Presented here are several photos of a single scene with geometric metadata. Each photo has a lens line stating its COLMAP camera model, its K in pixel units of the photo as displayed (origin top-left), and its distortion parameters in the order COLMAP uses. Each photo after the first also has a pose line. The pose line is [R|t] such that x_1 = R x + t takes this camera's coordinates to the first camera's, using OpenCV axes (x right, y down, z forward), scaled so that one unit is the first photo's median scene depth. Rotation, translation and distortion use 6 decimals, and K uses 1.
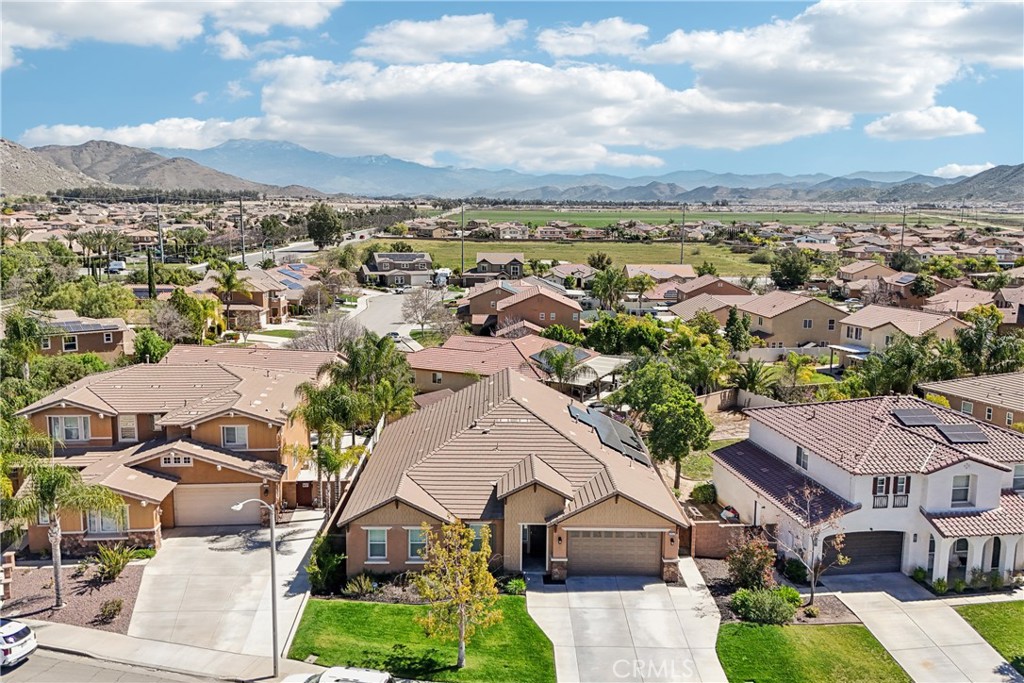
lens RADIAL K [[885.8, 0, 510.3], [0, 885.8, 330.6], [0, 0, 1]] dist [0.100919, -0.143293]
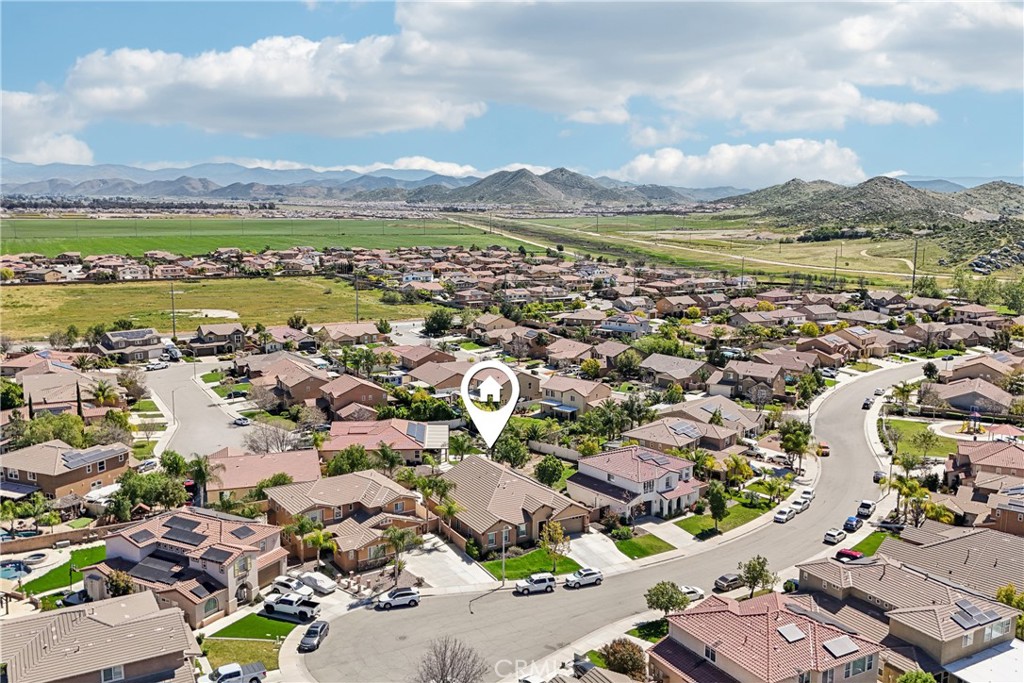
lens RADIAL K [[885.8, 0, 510.3], [0, 885.8, 330.6], [0, 0, 1]] dist [0.100919, -0.143293]
pose [[0.875691, -0.072648, 0.477376, -1.043721], [0.070470, 0.997260, 0.022495, -0.334560], [-0.477702, 0.013942, 0.878411, -1.040603]]
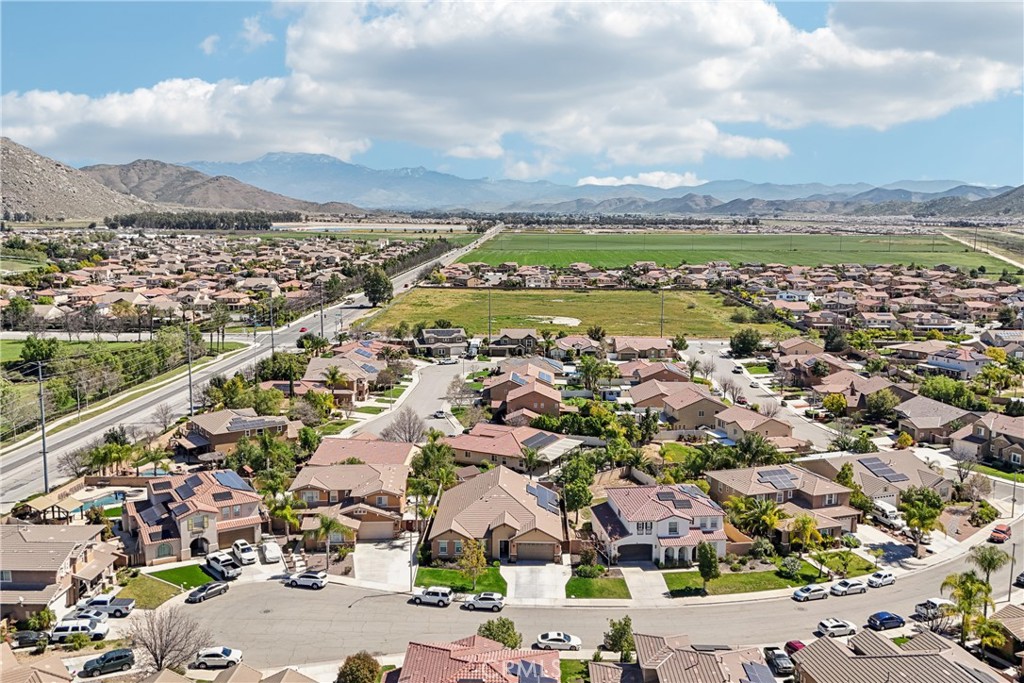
lens RADIAL K [[885.8, 0, 510.3], [0, 885.8, 330.6], [0, 0, 1]] dist [0.100919, -0.143293]
pose [[0.999238, 0.001245, -0.039006, 0.118523], [-0.001769, 0.999909, -0.013398, -0.289341], [0.038986, 0.013457, 0.999149, -1.293708]]
